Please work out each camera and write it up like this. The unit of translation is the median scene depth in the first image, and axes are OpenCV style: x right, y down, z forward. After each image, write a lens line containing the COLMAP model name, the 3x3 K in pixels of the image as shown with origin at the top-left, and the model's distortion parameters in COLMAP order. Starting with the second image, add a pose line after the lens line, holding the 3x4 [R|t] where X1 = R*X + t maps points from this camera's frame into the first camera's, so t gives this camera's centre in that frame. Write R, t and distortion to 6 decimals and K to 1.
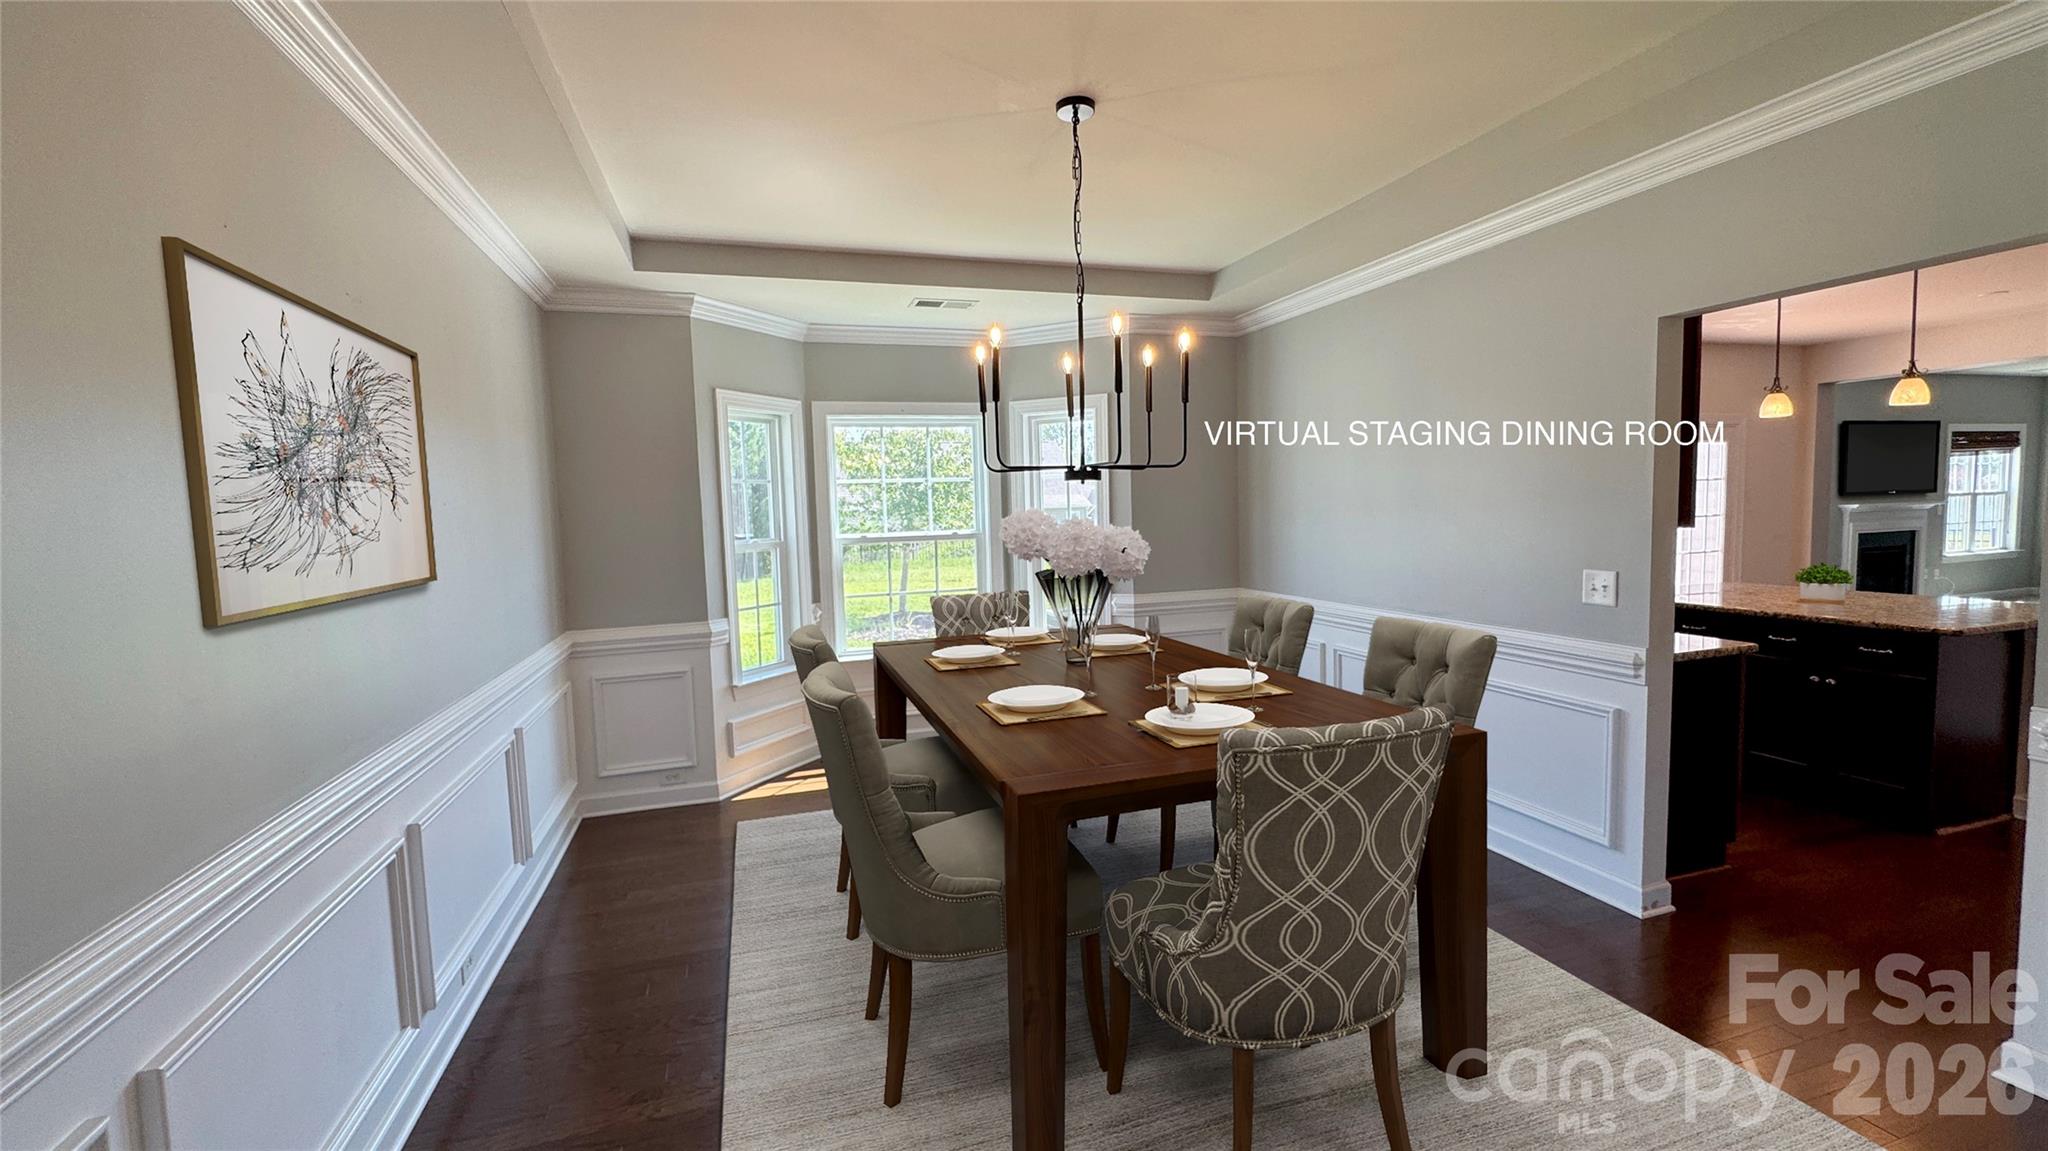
lens RADIAL K [[856.2, 0, 1024.0], [0, 856.2, 575.5], [0, 0, 1]] dist [-0.000786, 0.000047]
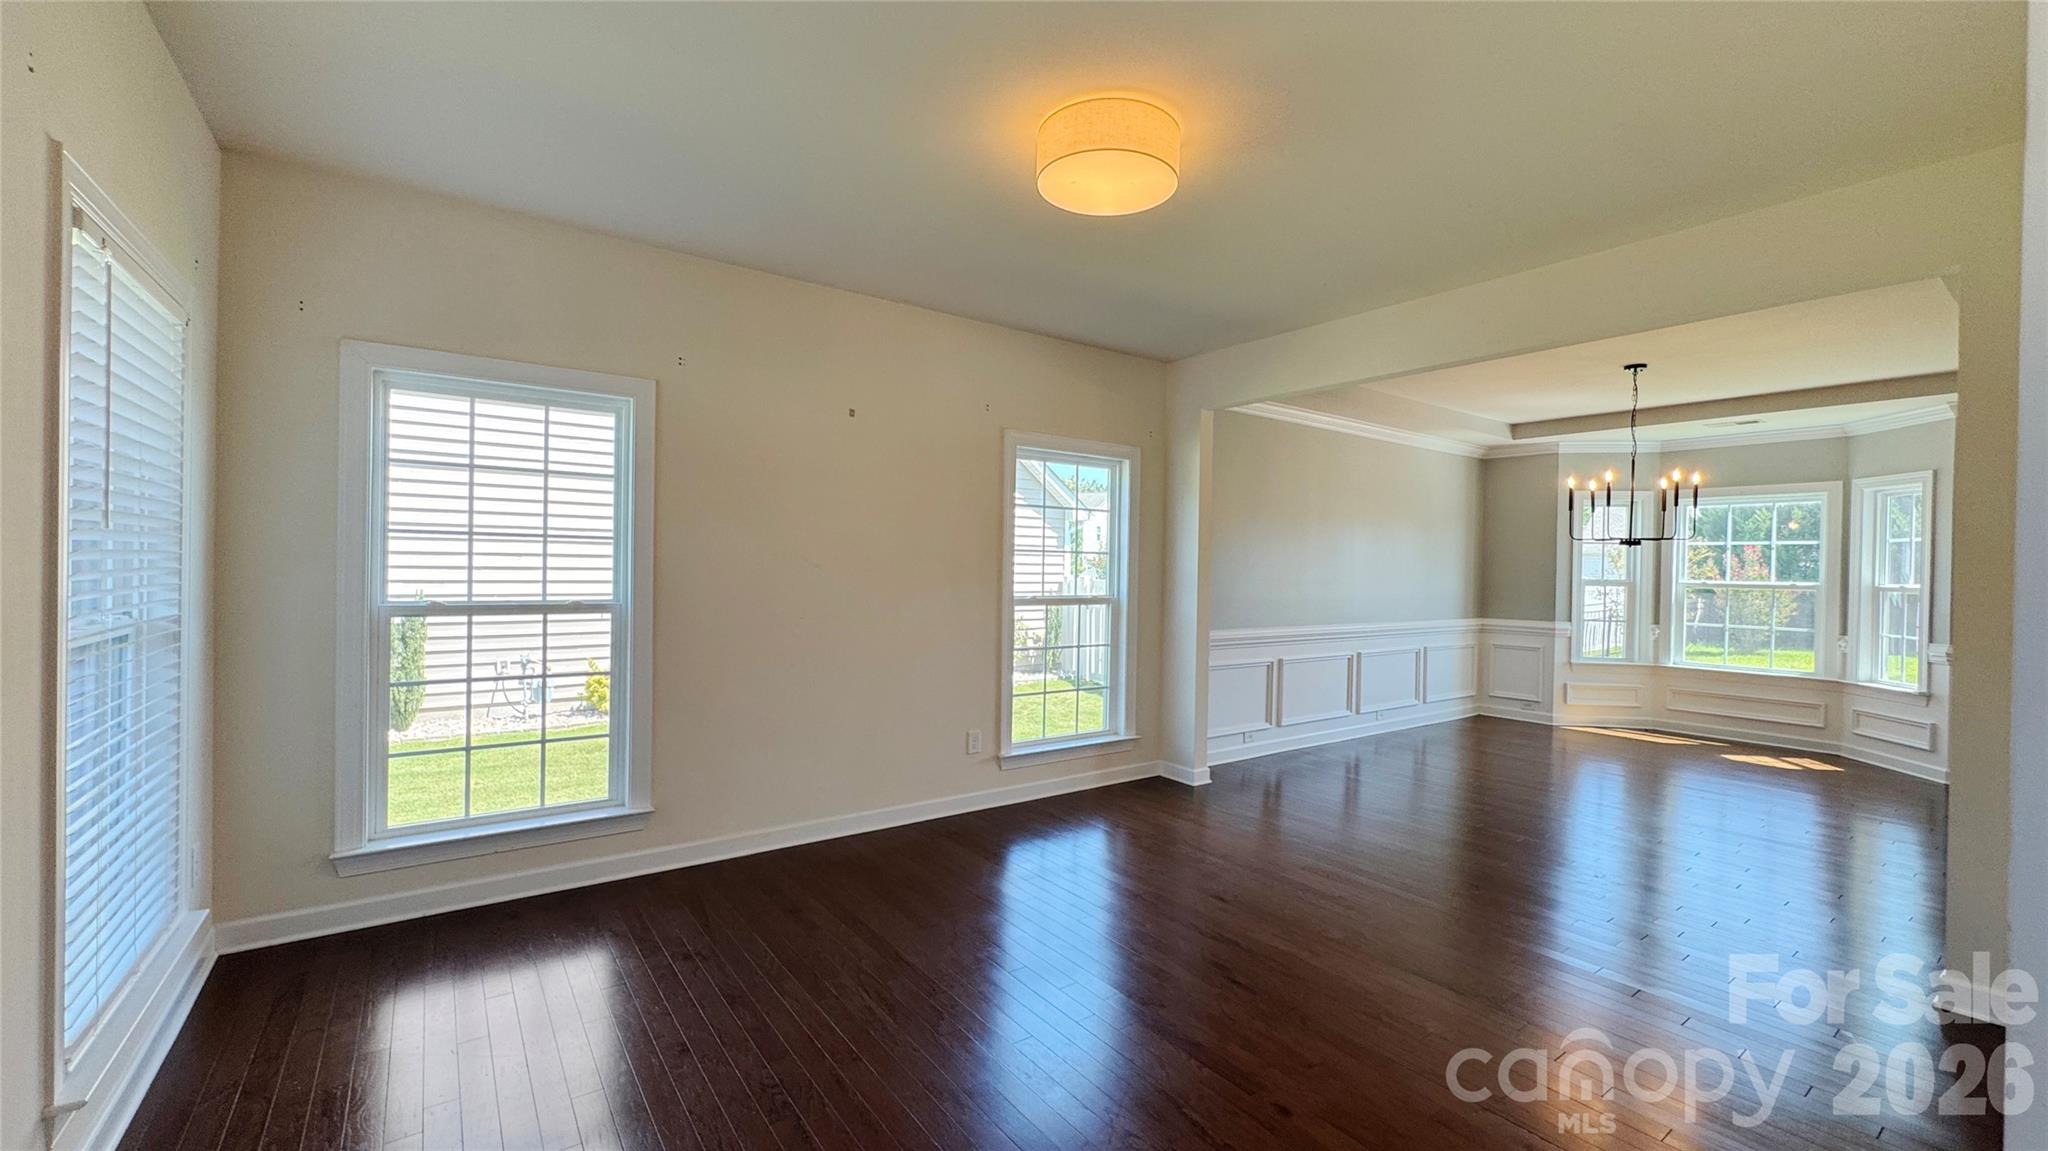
lens RADIAL K [[819.4, 0, 1024.0], [0, 819.4, 575.5], [0, 0, 1]] dist [-0.002284, 0.000270]
pose [[0.310766, 0.042018, -0.949557, 0.920717], [-0.101647, 0.994762, 0.010752, 0.052536], [0.945036, 0.093178, 0.313410, -0.598450]]
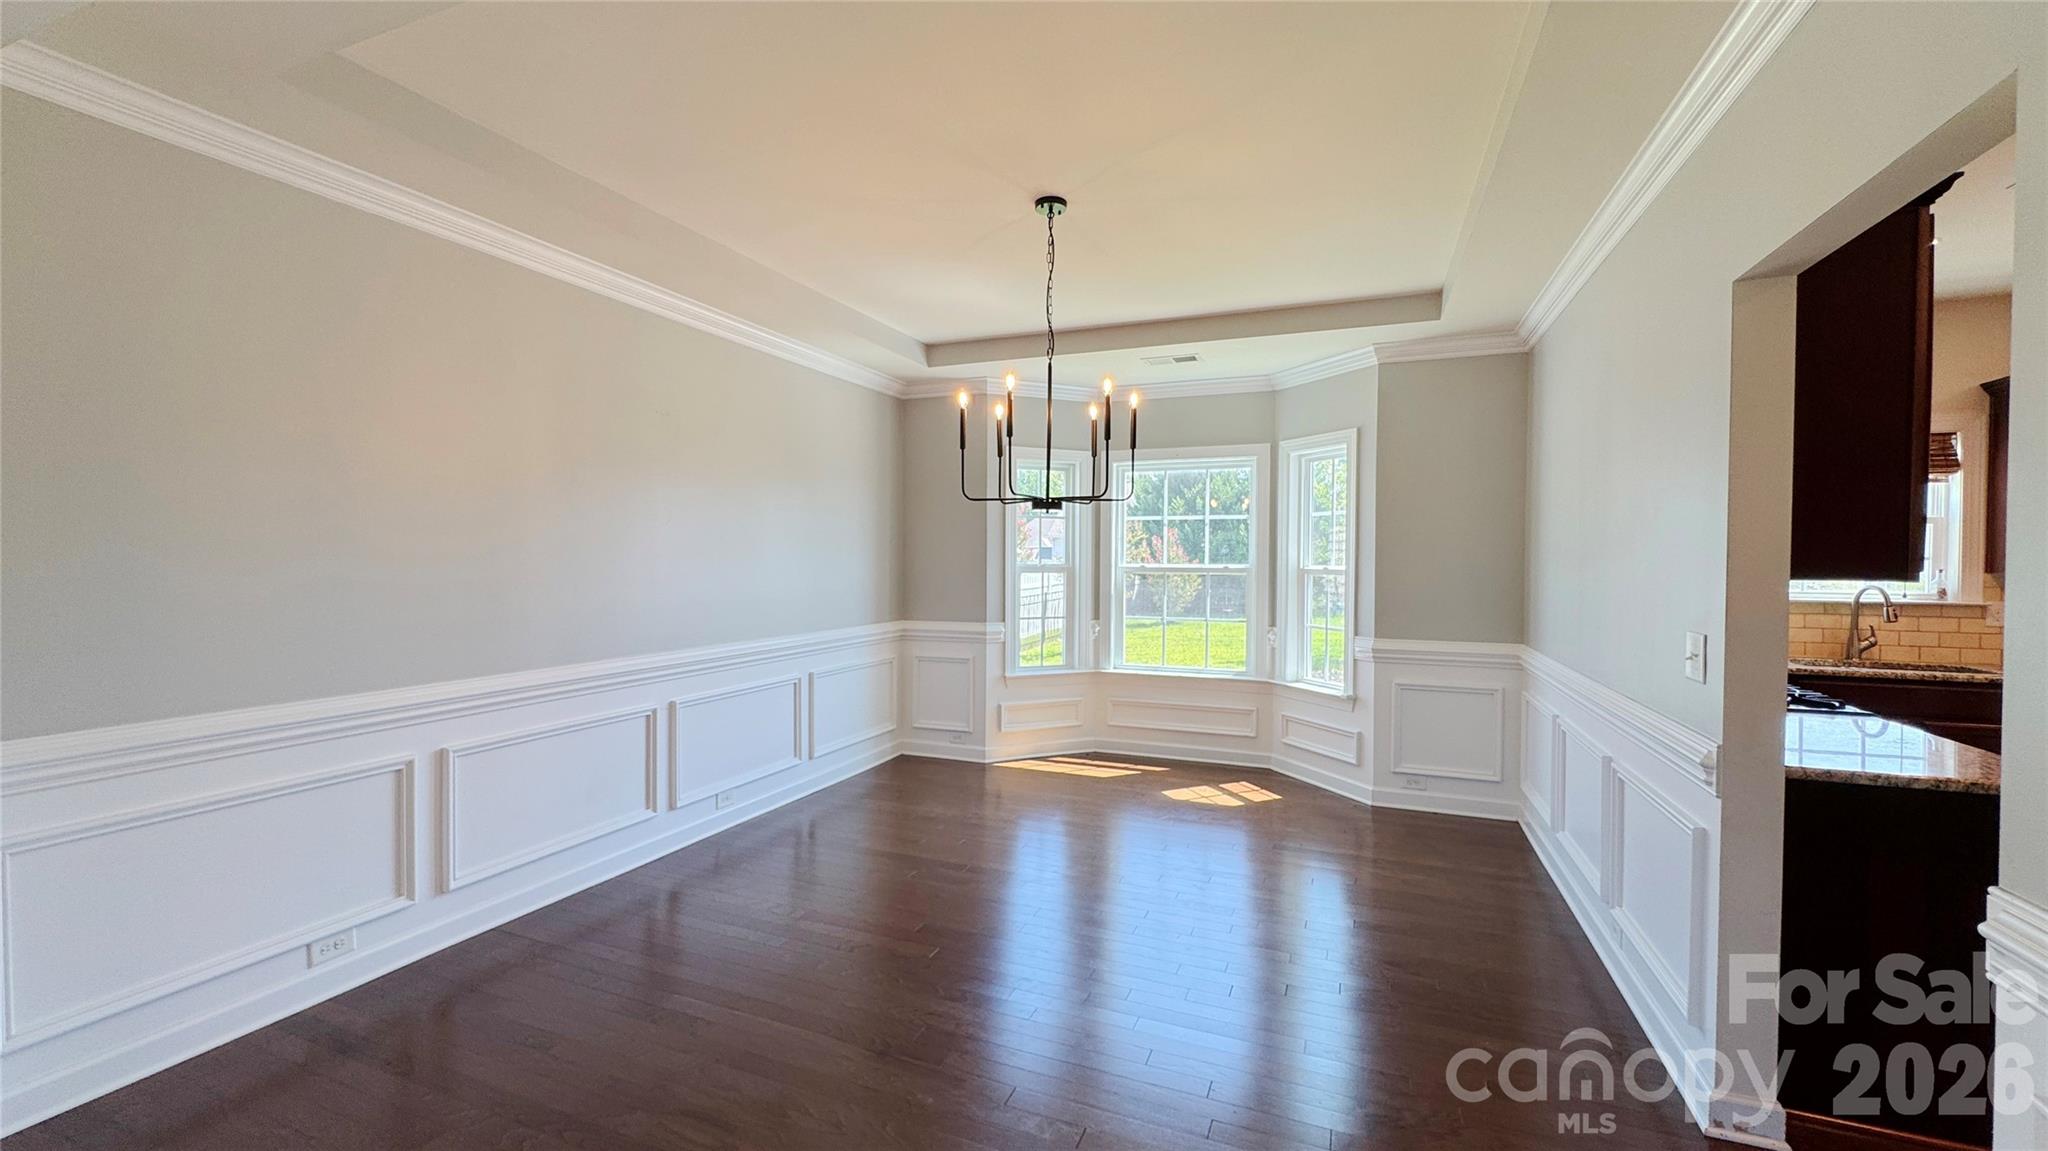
lens RADIAL K [[819.4, 0, 1024.0], [0, 819.4, 575.5], [0, 0, 1]] dist [-0.002284, 0.000270]
pose [[0.764922, 0.045983, -0.642480, 0.489092], [-0.077734, 0.996748, -0.021210, 0.003044], [0.639415, 0.066167, 0.766009, 0.074378]]
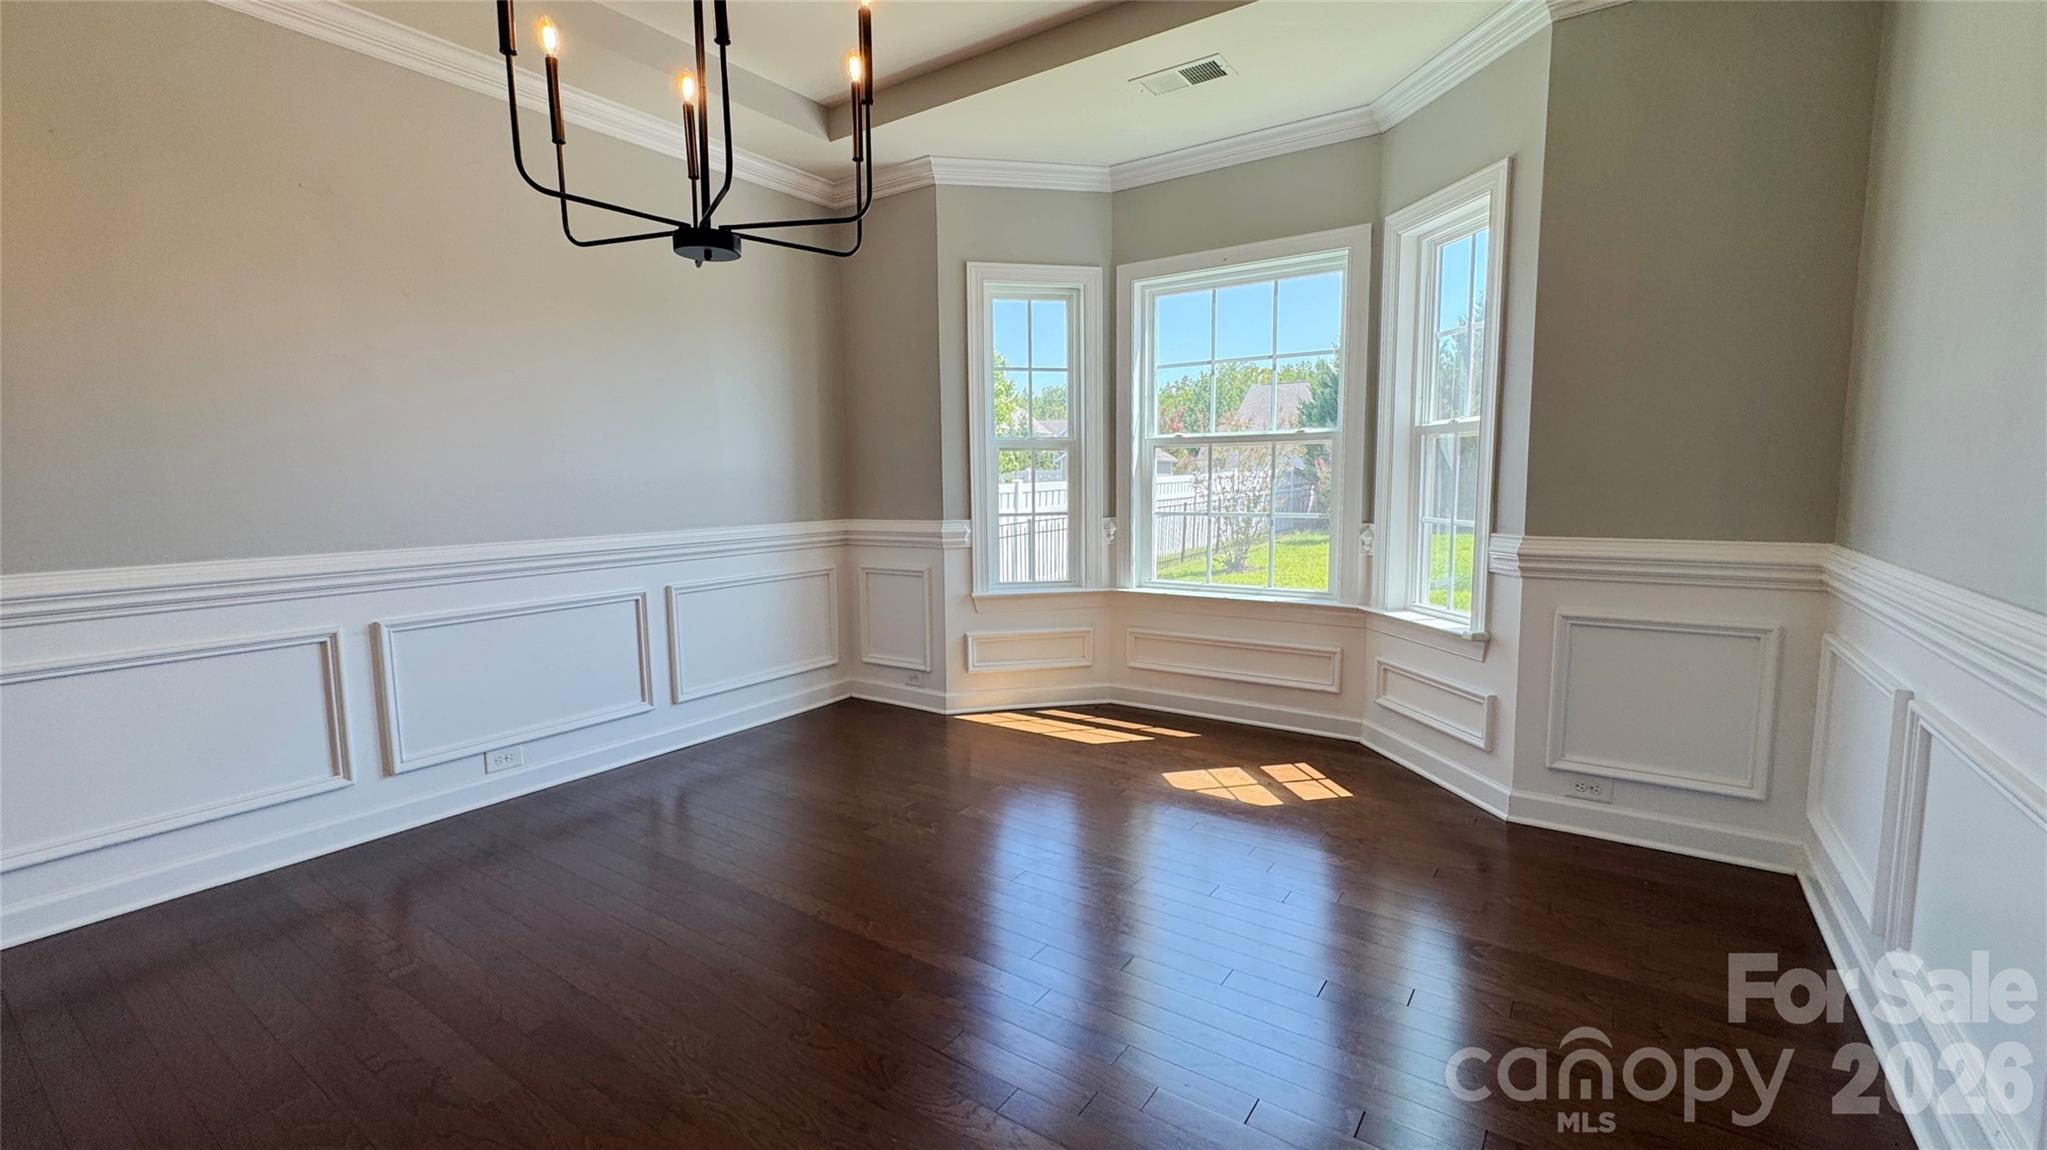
lens RADIAL K [[855.8, 0, 1023.5], [0, 855.8, 575.0], [0, 0, 1]] dist [-0.000786, 0.000047]
pose [[0.611211, 0.110958, -0.783651, 0.428330], [-0.067815, 0.993825, 0.087825, 0.025248], [0.788557, -0.000536, 0.614961, 0.511902]]
